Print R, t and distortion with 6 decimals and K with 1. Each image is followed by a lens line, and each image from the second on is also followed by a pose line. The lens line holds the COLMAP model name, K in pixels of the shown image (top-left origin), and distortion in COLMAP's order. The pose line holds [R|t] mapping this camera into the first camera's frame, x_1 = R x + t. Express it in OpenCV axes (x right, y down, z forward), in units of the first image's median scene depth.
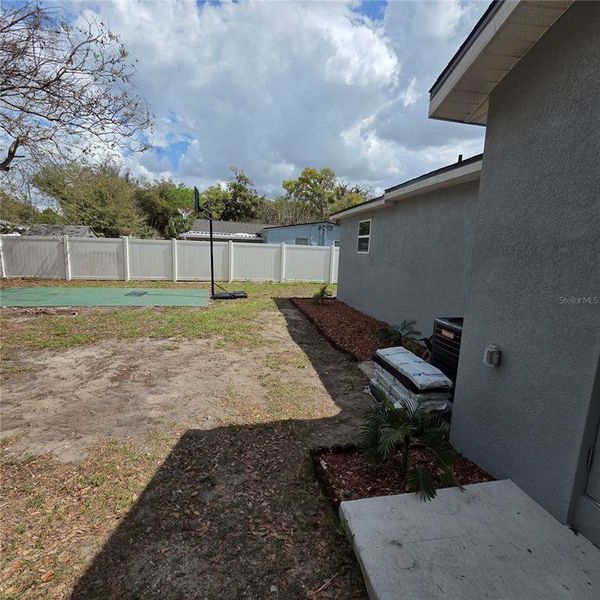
lens RADIAL K [[294.4, 0, 299.2], [0, 294.4, 290.8], [0, 0, 1]] dist [-0.000206, -0.000002]
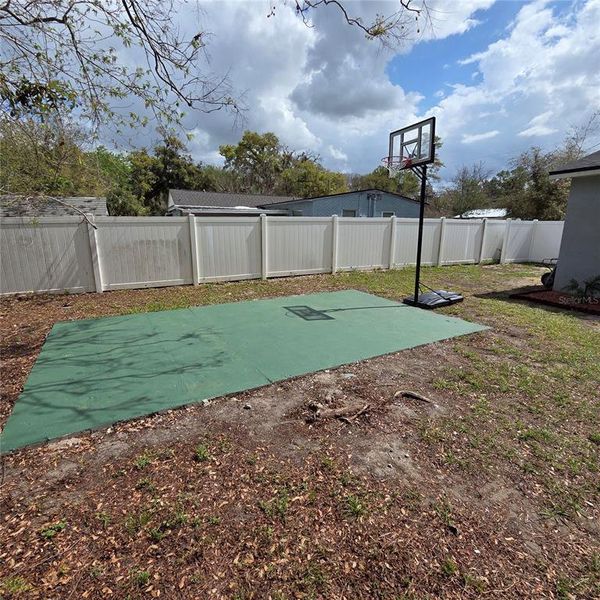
lens RADIAL K [[294.4, 0, 299.2], [0, 294.4, 290.8], [0, 0, 1]] dist [-0.000206, -0.000002]
pose [[0.972881, -0.085757, 0.214823, -0.324474], [0.065744, 0.992949, 0.098642, -0.043802], [-0.221767, -0.081844, 0.971659, 0.211427]]
